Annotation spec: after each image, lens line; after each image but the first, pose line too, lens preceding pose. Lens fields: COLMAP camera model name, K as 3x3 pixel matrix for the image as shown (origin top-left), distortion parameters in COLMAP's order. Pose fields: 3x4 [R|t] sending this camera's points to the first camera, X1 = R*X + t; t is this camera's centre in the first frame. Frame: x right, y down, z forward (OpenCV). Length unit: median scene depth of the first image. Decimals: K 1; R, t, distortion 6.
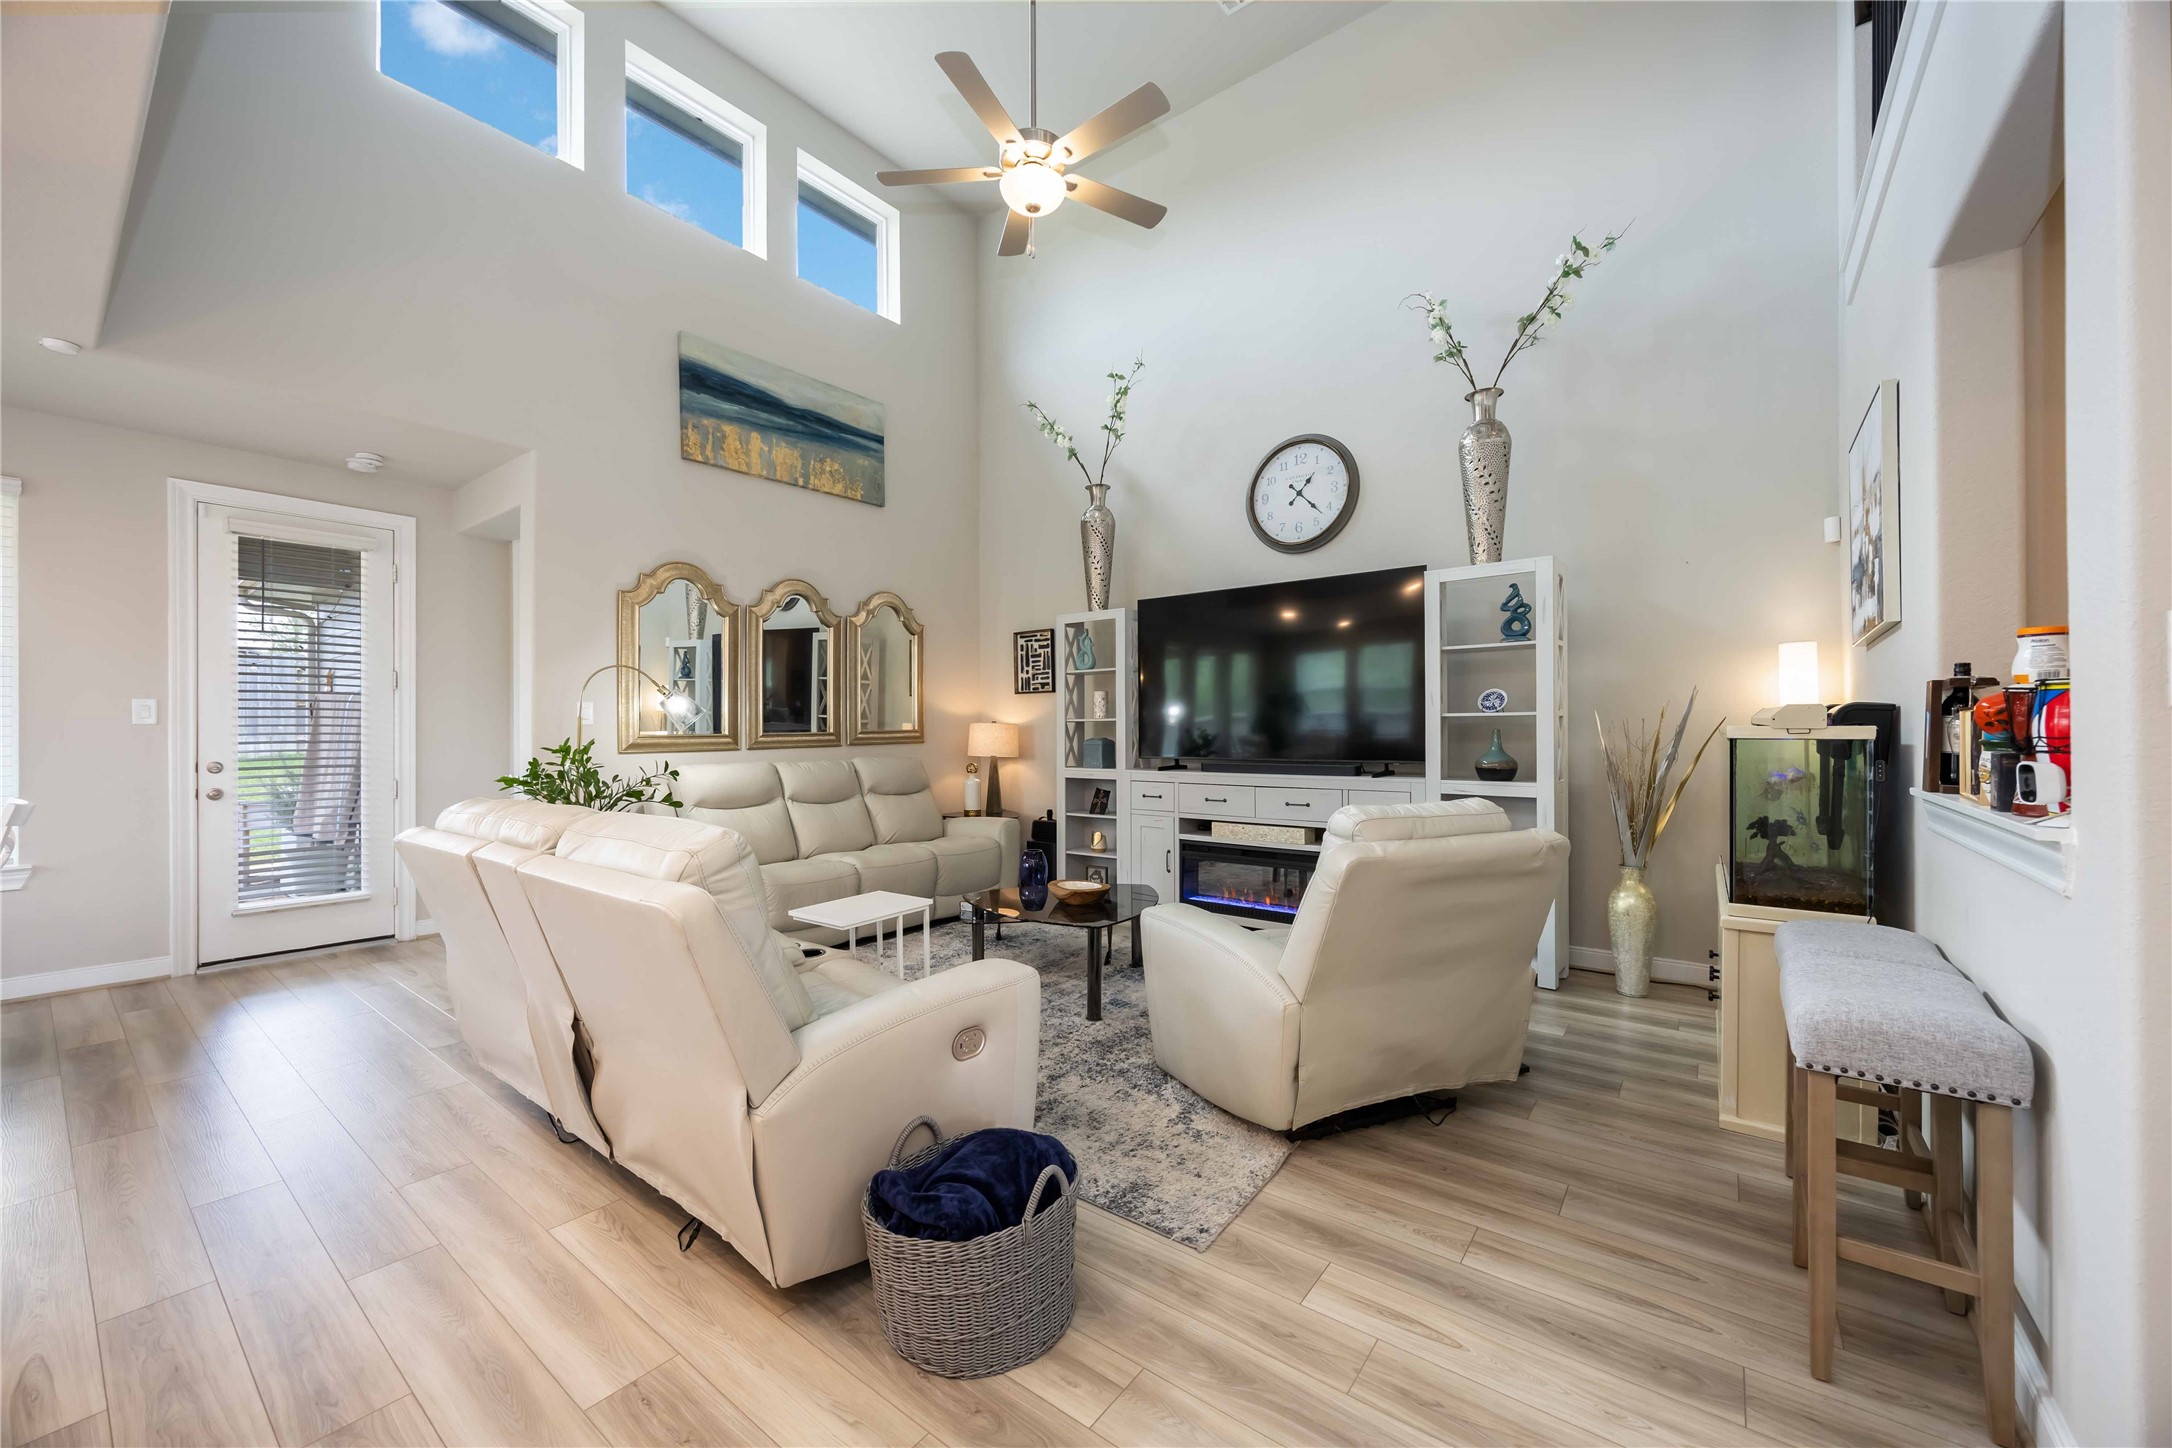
lens RADIAL K [[829.2, 0, 1077.6], [0, 829.2, 724.2], [0, 0, 1]] dist [-0.001694, -0.000079]
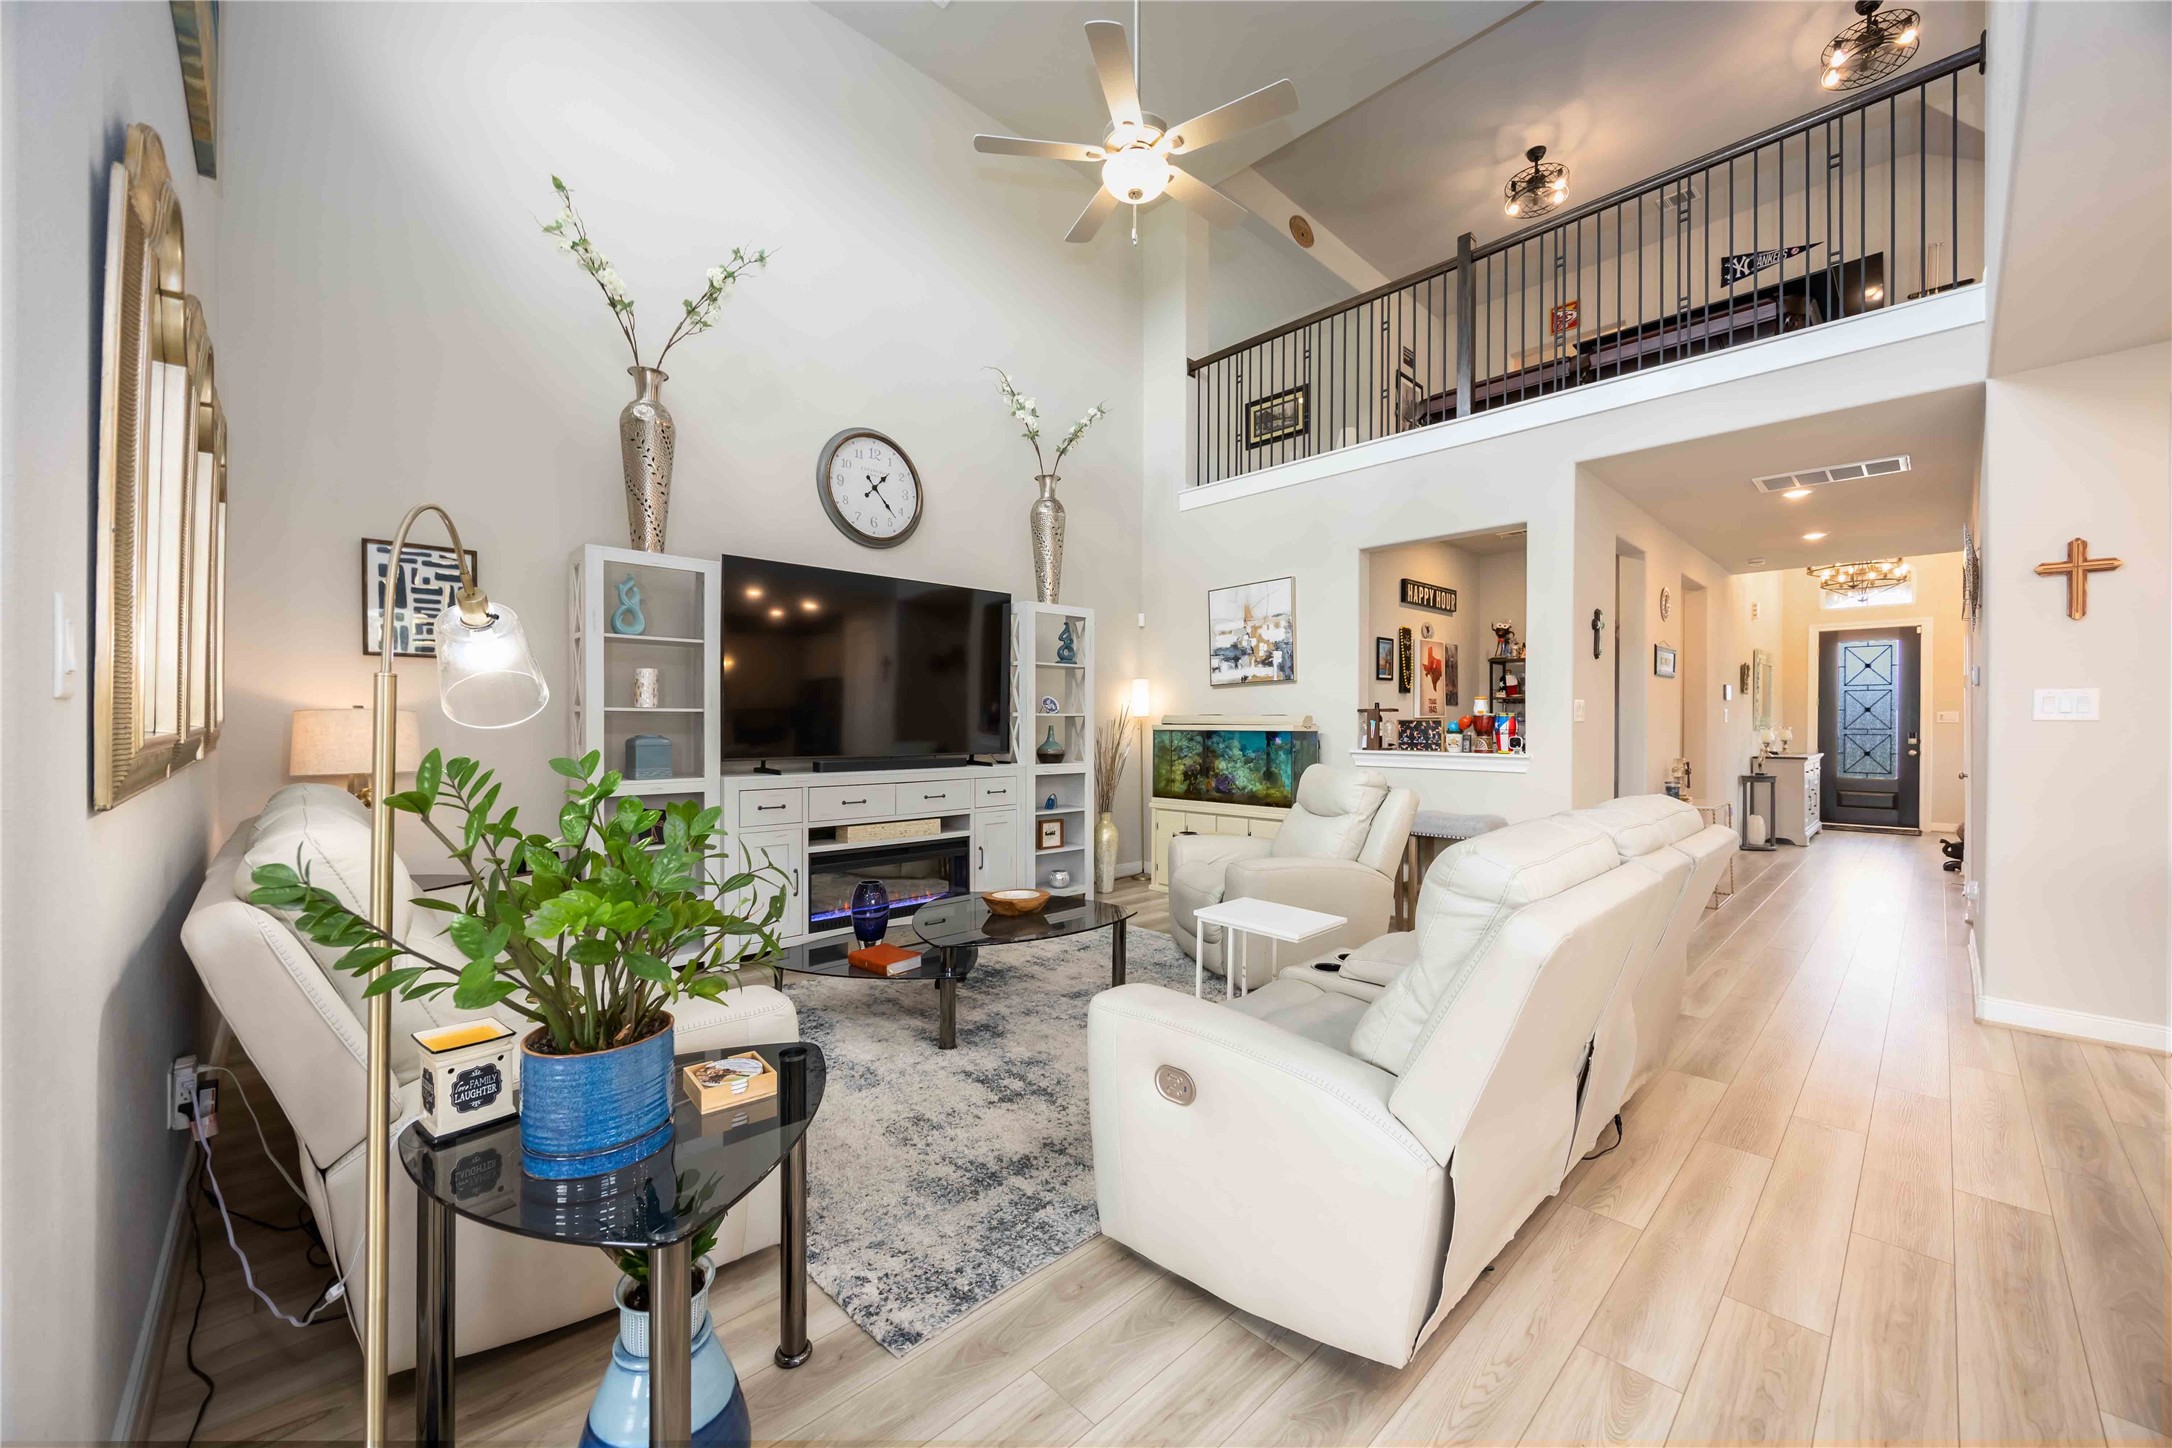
lens RADIAL K [[829.2, 0, 1075.8], [0, 829.2, 727.2], [0, 0, 1]] dist [-0.001694, -0.000079]
pose [[0.147480, -0.000367, 0.989065, -0.852502], [-0.012042, 0.999925, 0.002166, 0.005230], [-0.988992, -0.012230, 0.147465, 0.758616]]
